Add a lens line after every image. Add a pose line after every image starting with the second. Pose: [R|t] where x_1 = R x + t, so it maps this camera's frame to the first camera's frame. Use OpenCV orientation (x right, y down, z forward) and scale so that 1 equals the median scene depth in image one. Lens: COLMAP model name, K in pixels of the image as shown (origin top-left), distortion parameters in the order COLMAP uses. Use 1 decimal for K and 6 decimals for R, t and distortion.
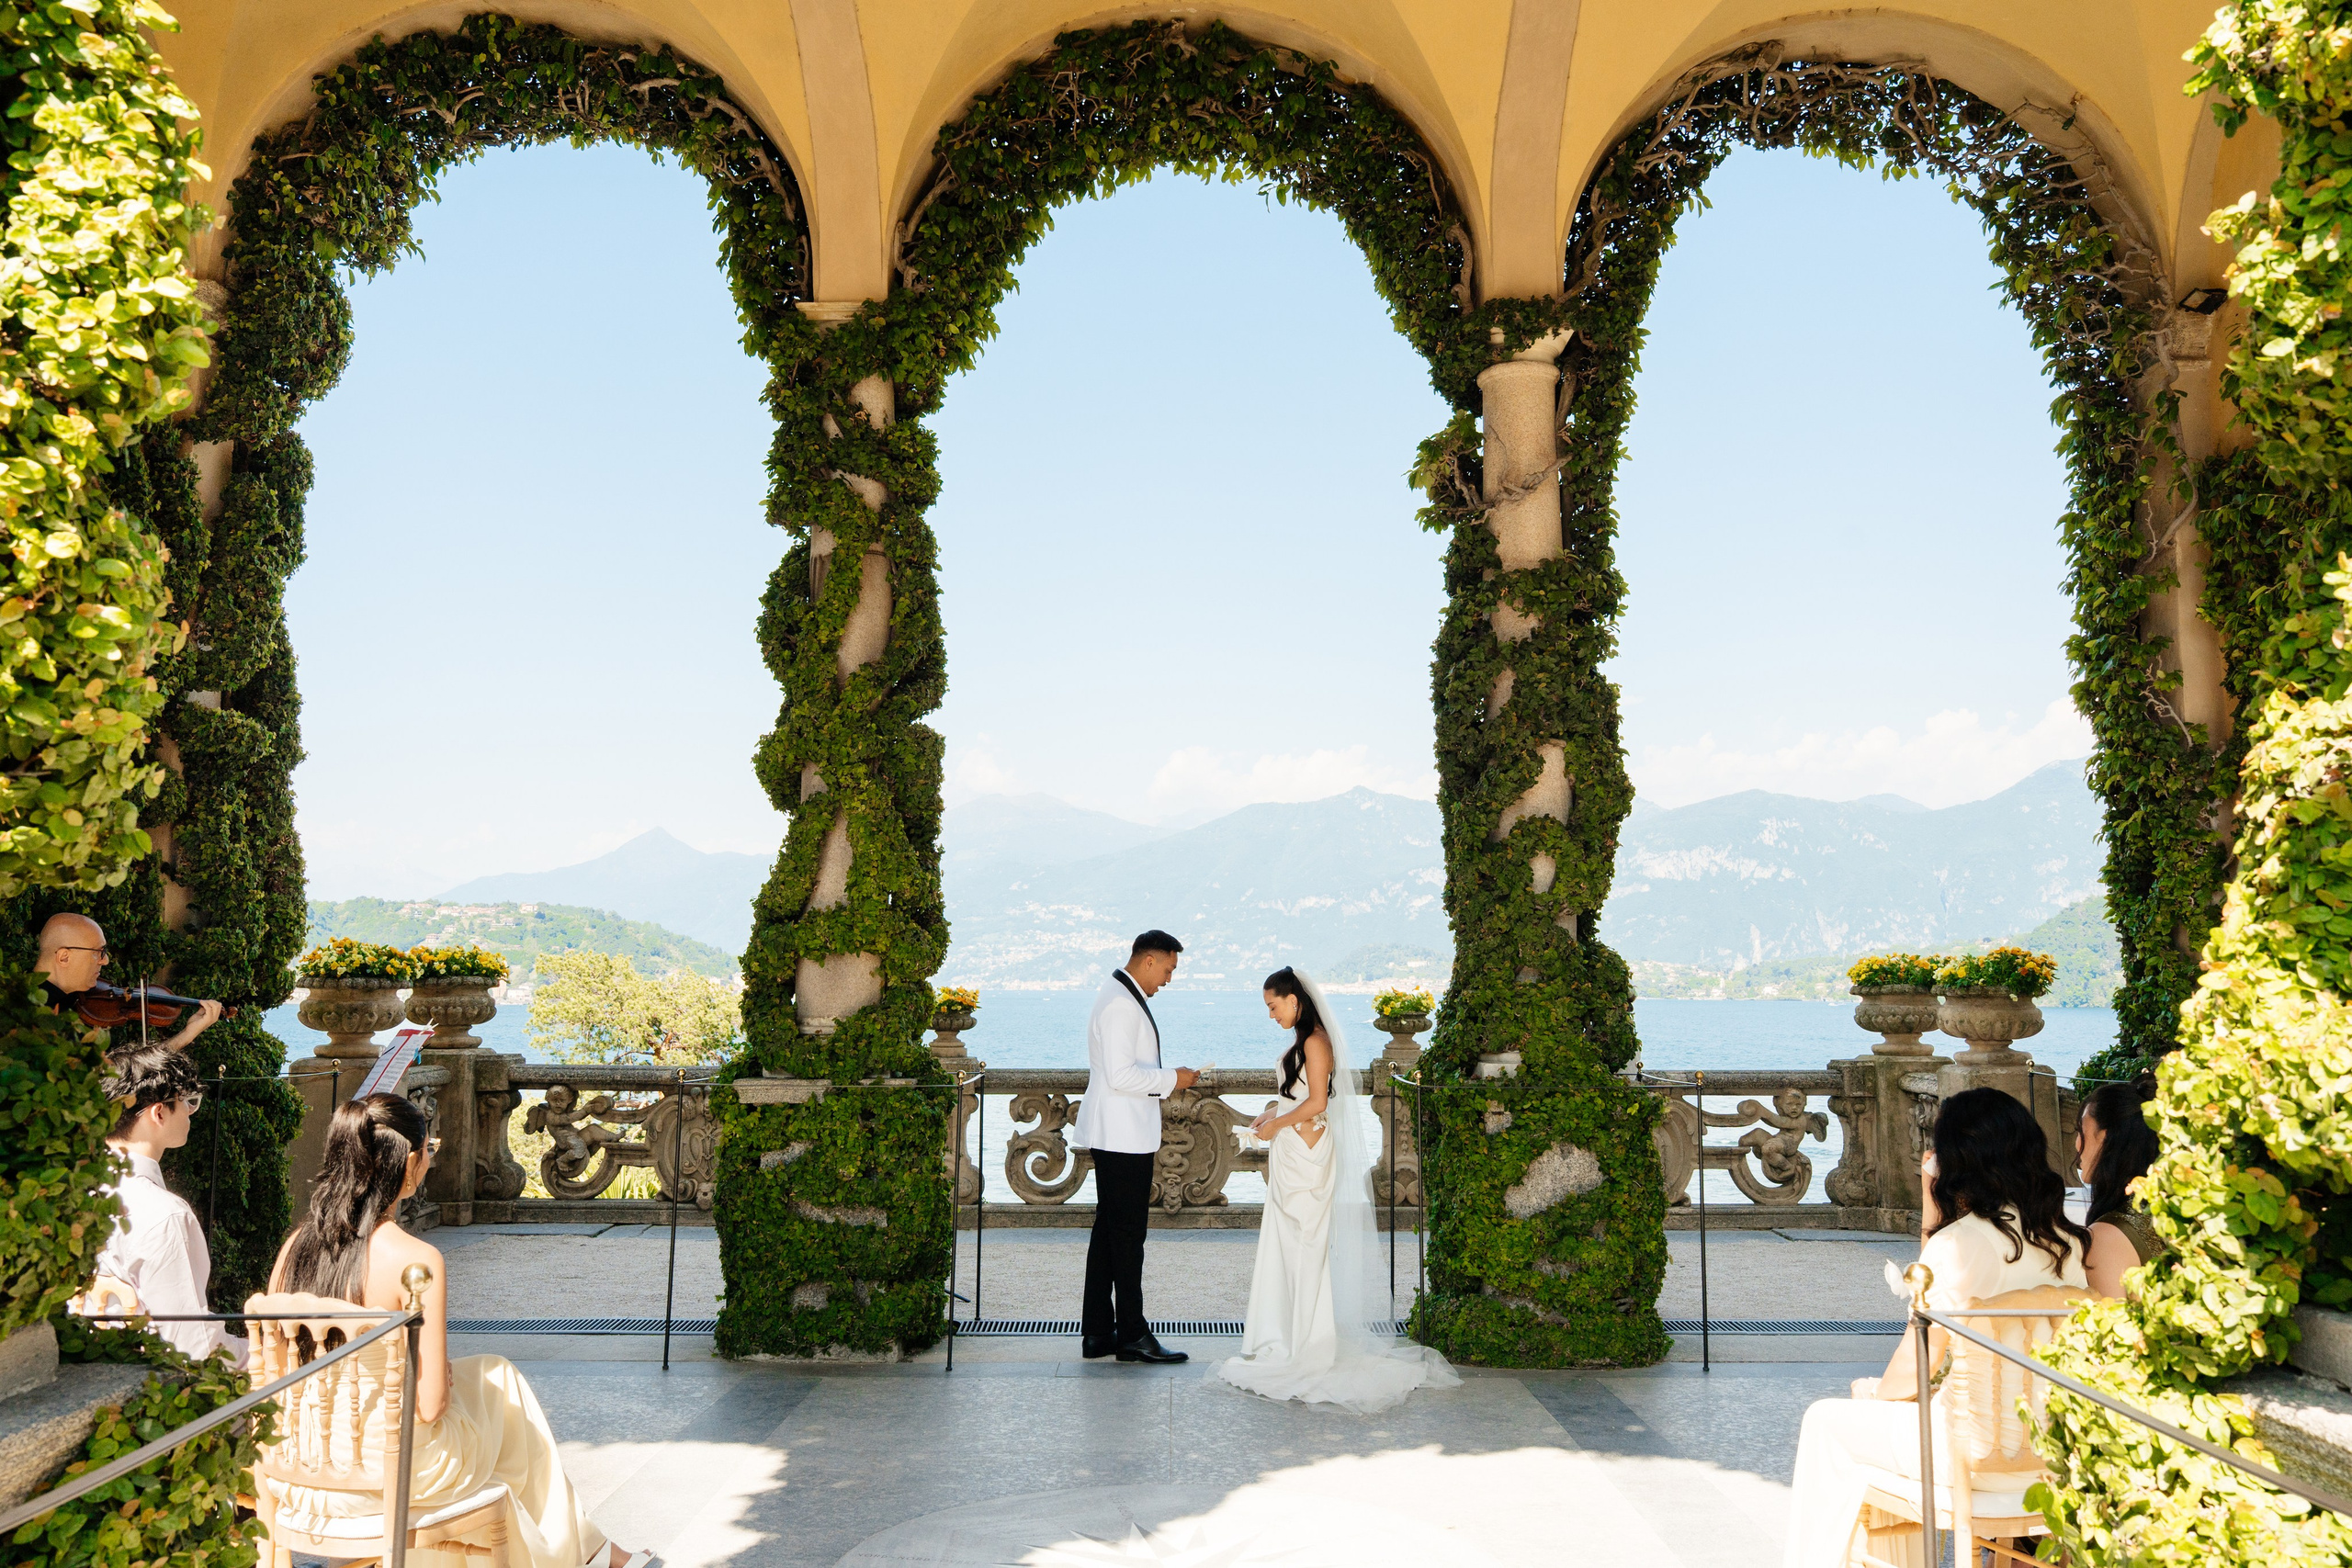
lens RADIAL K [[1572.3, 0, 1221.5], [0, 1572.3, 785.8], [0, 0, 1]] dist [-0.002632, 0.000743]
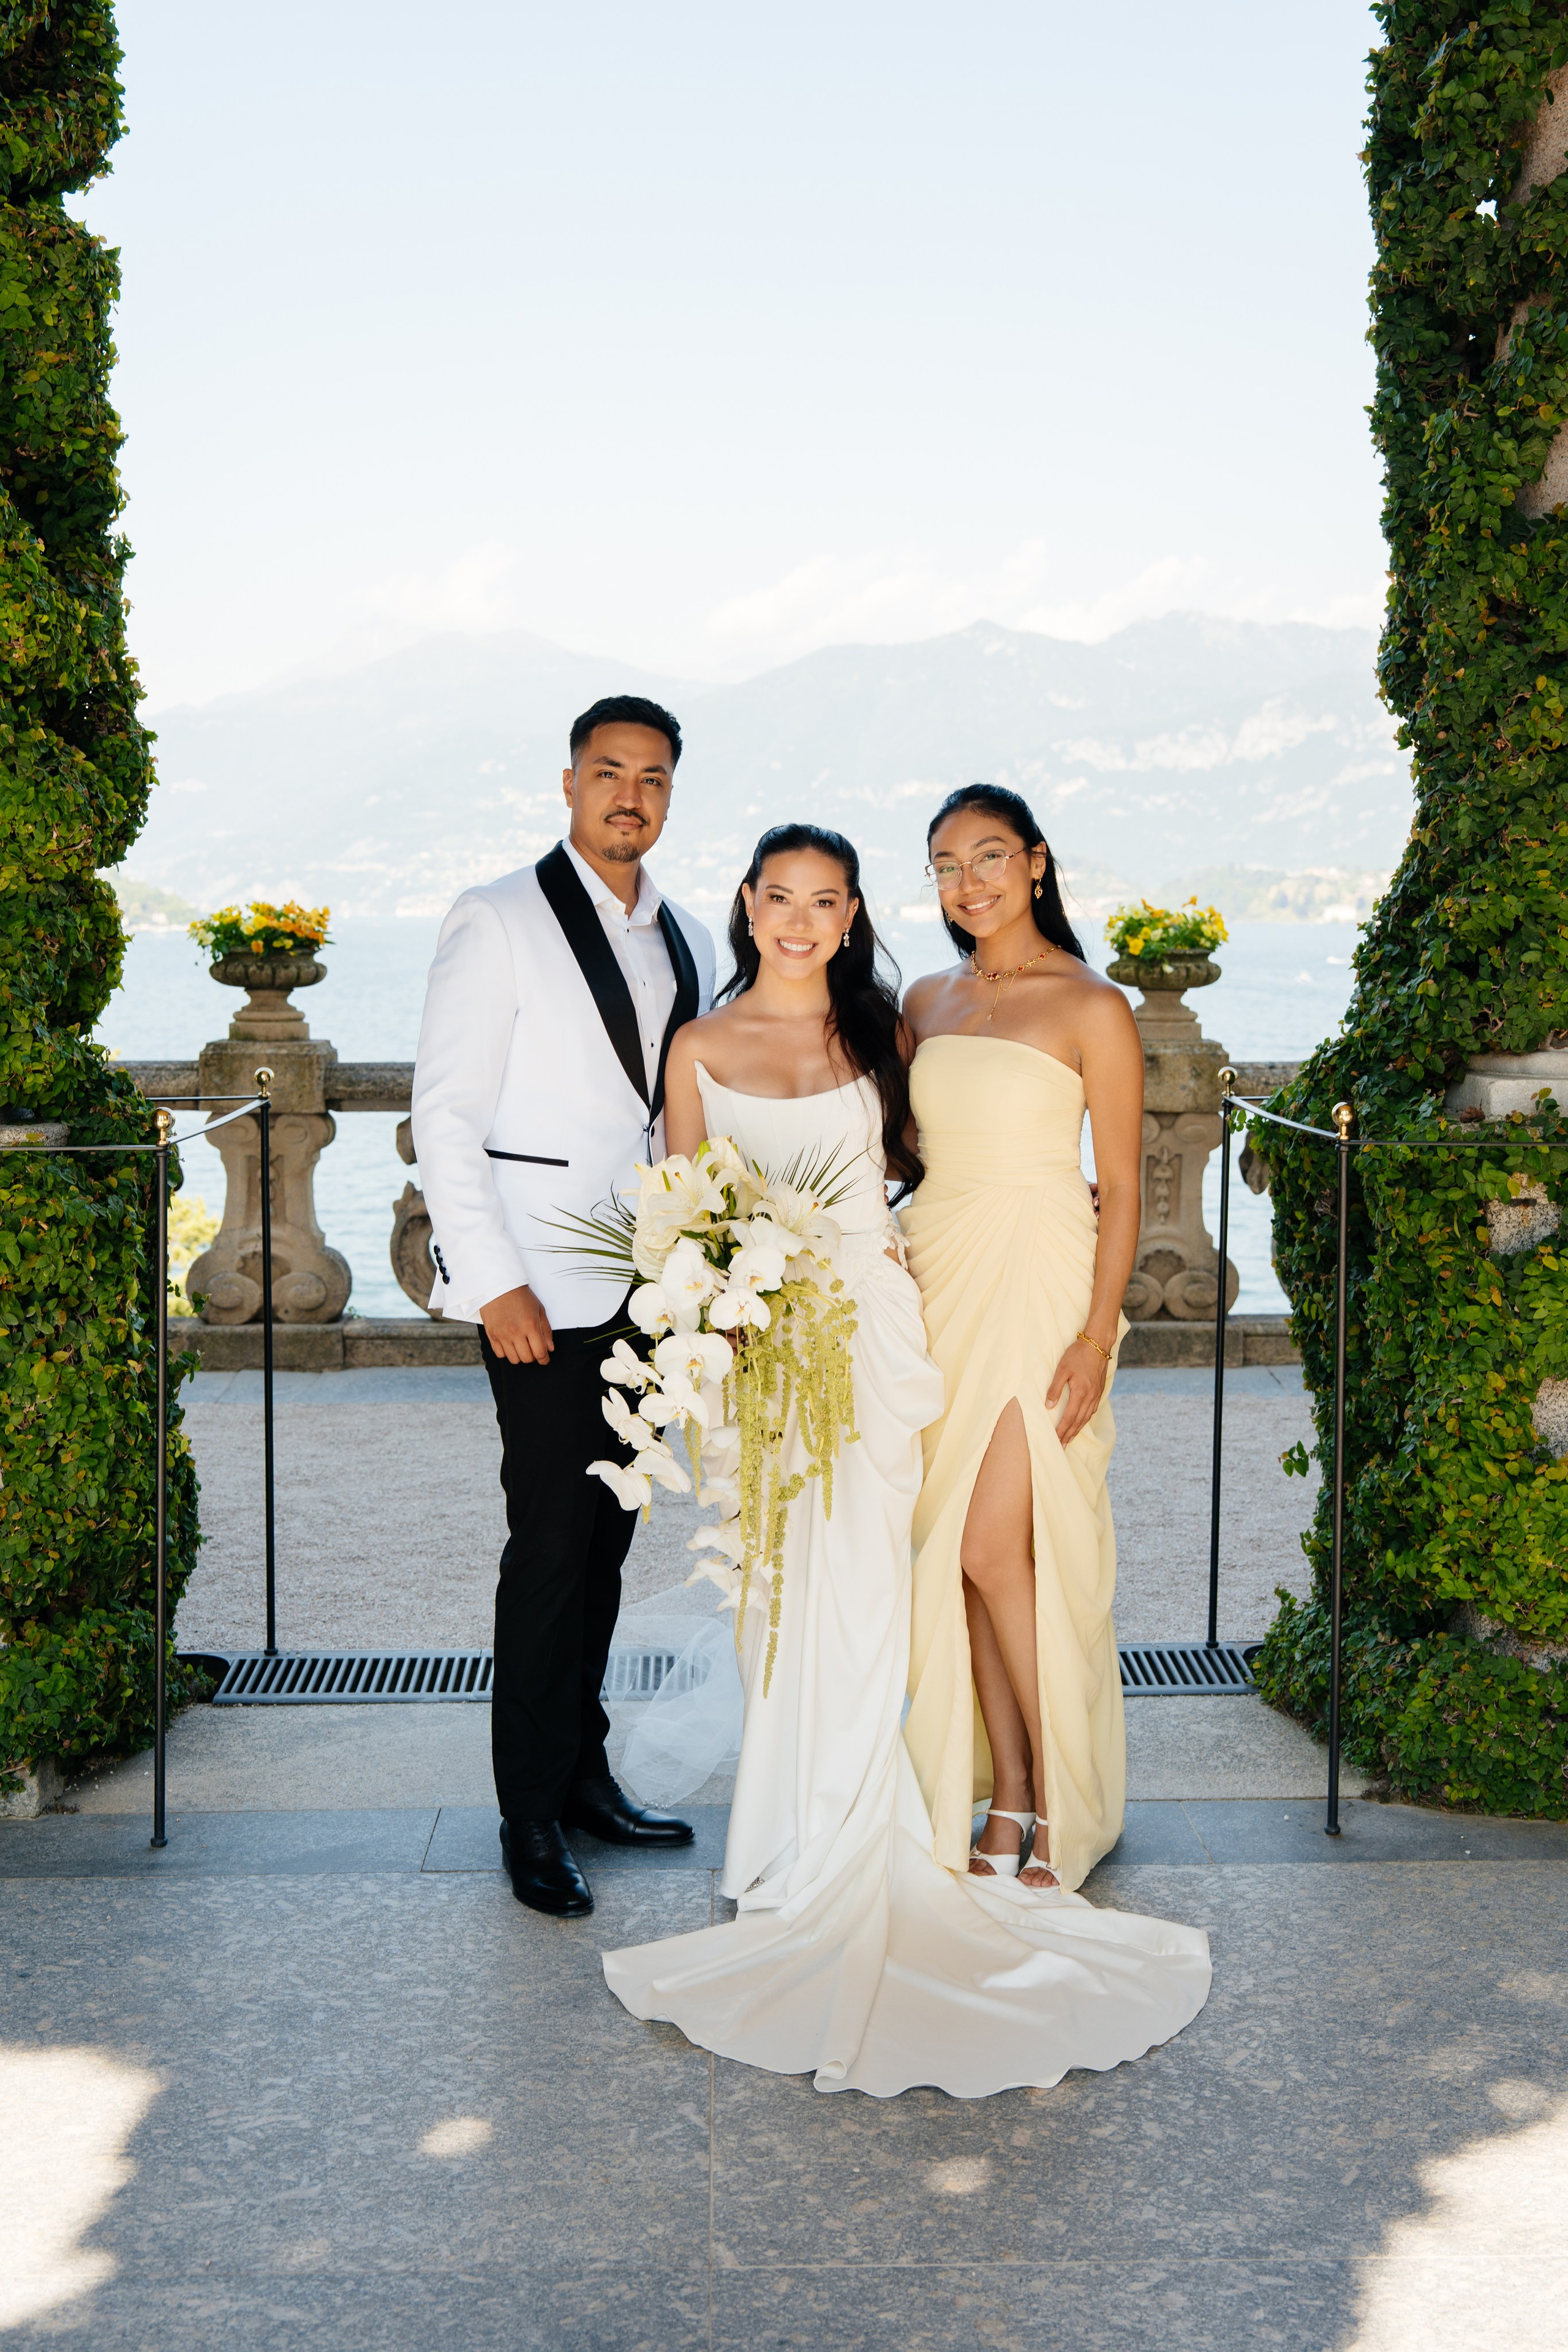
lens RADIAL K [[2552.1, 0, 772.2], [0, 2552.1, 1140.5], [0, 0, 1]] dist [0.005967, -0.005923]
pose [[0.999928, -0.001502, -0.011867, -0.007687], [0.004107, 0.974881, 0.222690, 0.045968], [0.011234, -0.222723, 0.974817, 0.357746]]
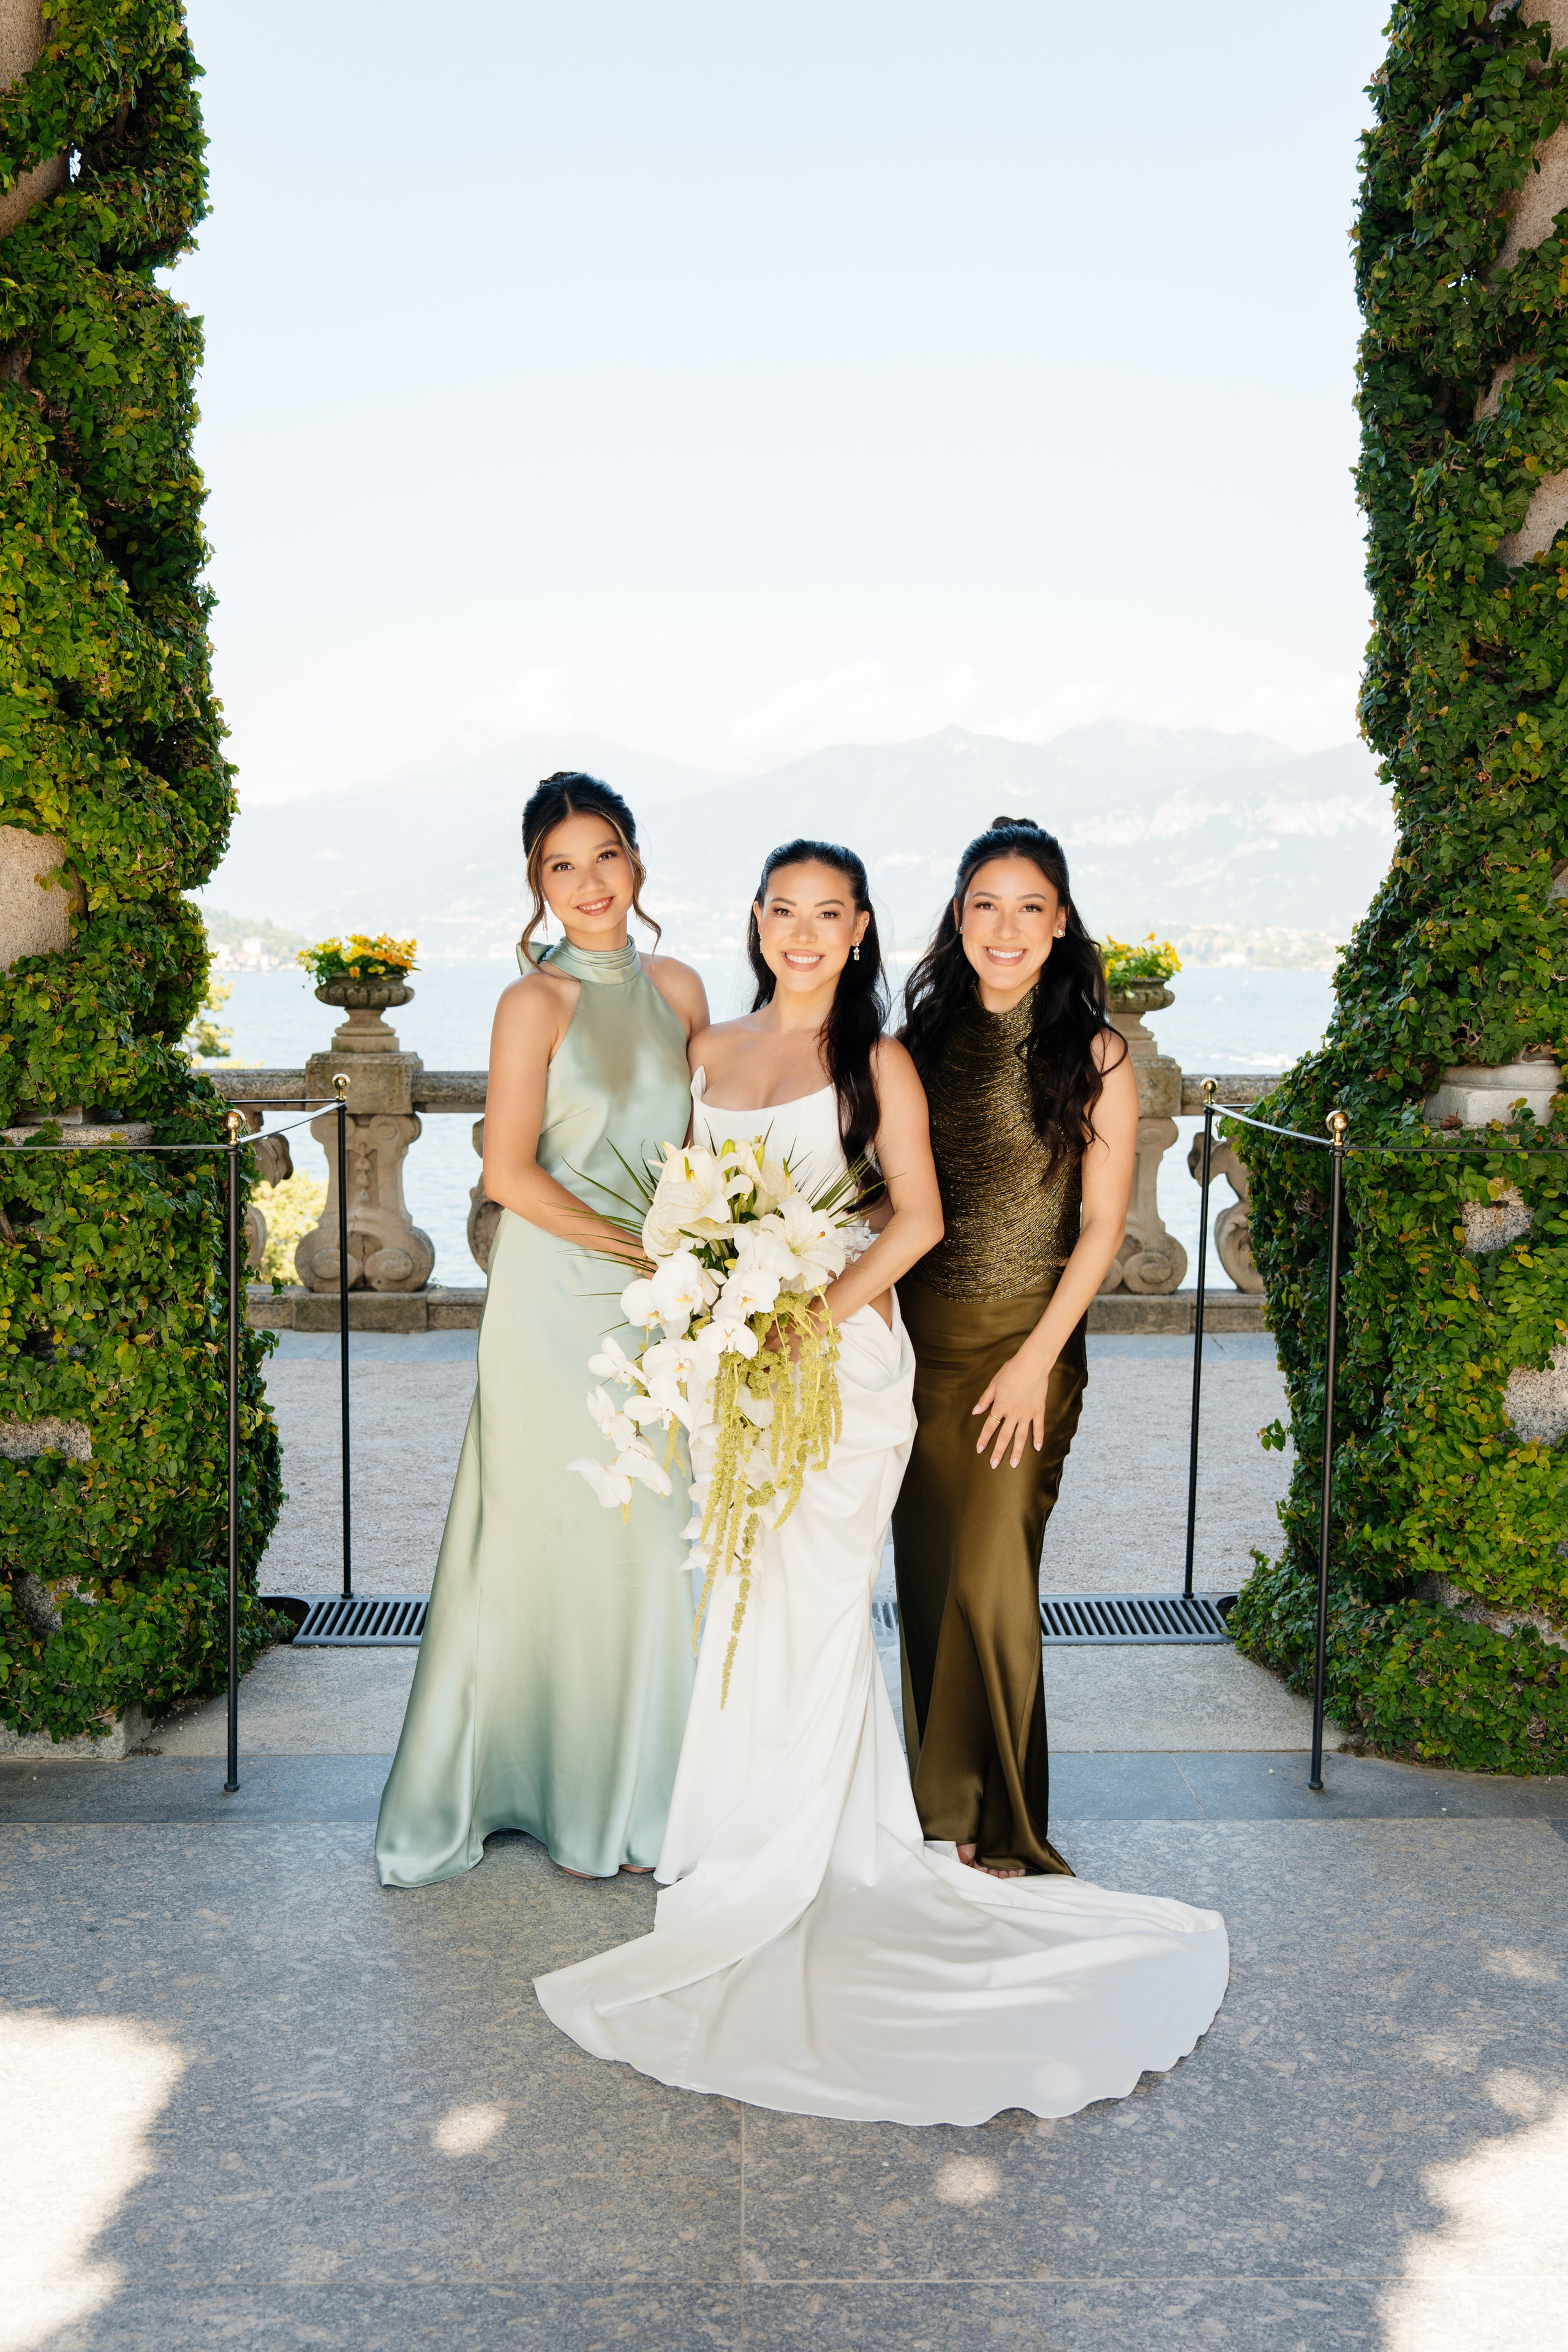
lens RADIAL K [[2054.8, 0, 742.9], [0, 2054.8, 1207.8], [0, 0, 1]] dist [-0.013589, -0.002569]
pose [[0.999443, 0.005310, -0.032960, -0.012275], [0.003305, 0.966689, 0.255934, 0.062699], [0.033221, -0.255900, 0.966132, 0.437477]]
